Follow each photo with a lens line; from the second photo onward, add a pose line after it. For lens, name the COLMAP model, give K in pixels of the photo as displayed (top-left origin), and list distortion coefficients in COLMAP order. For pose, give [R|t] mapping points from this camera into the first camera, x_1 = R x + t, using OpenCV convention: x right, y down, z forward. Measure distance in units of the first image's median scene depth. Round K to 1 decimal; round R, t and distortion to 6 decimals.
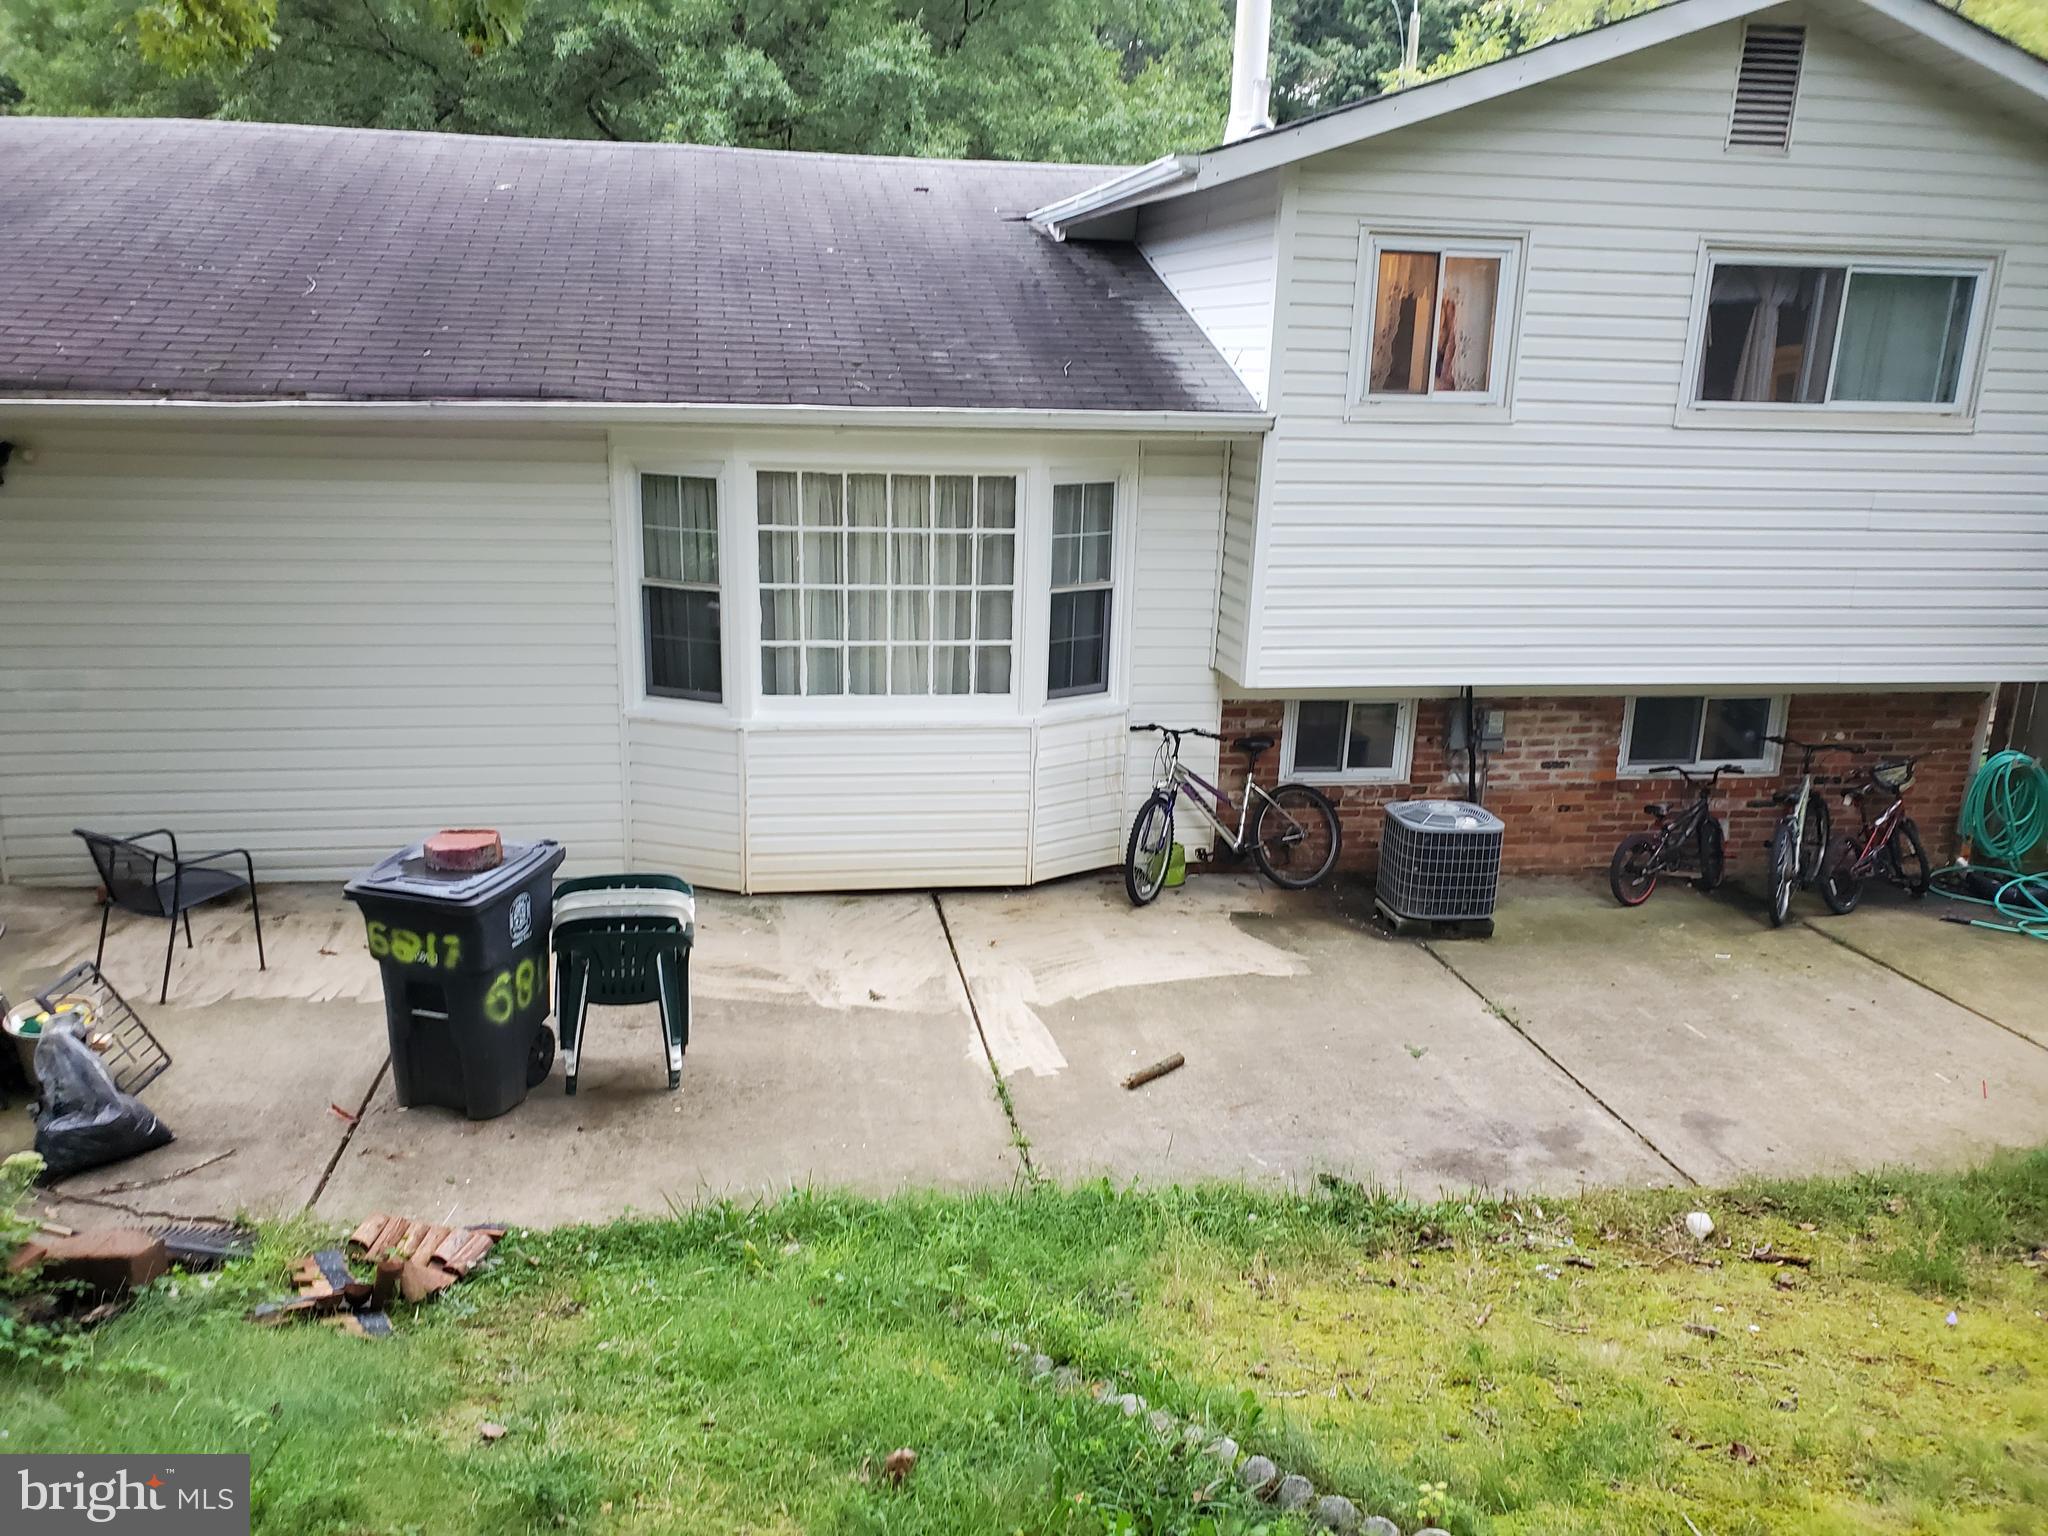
lens RADIAL K [[1540.8, 0, 1024.3], [0, 1540.8, 777.3], [0, 0, 1]] dist [0.031795, 0.004267]
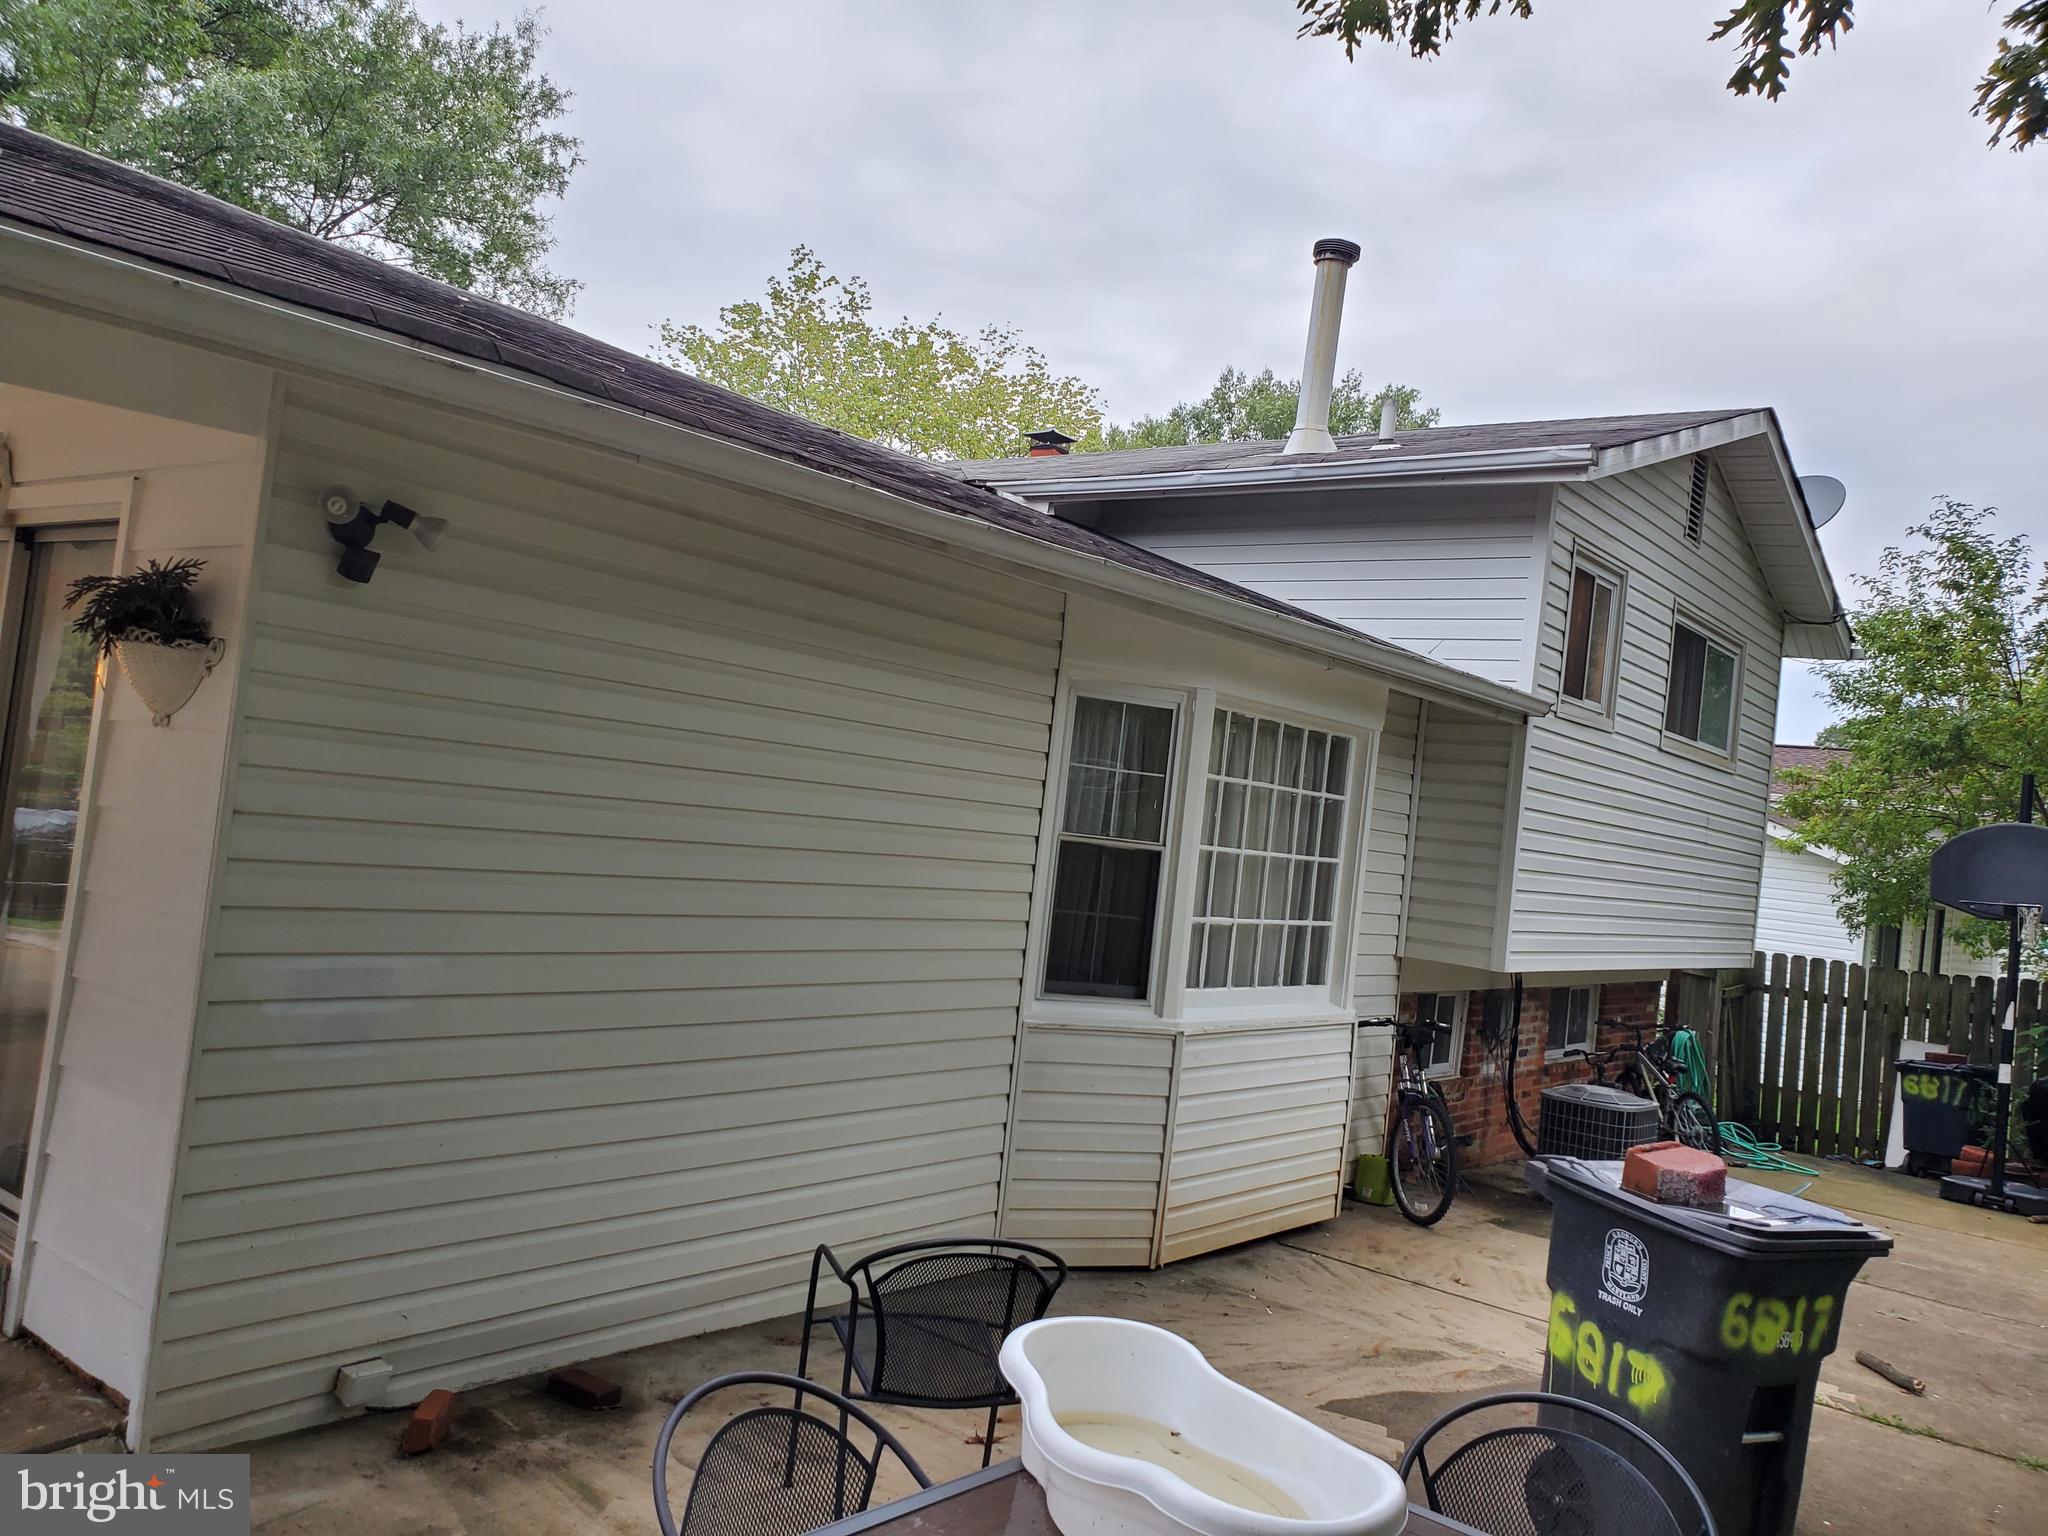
lens RADIAL K [[1540.8, 0, 1025.0], [0, 1540.8, 748.5], [0, 0, 1]] dist [0.031795, 0.004267]
pose [[0.745210, 0.080737, 0.661924, -0.745661], [0.091872, 0.970746, -0.221836, -0.005948], [-0.660471, 0.226127, 0.715992, 0.476700]]
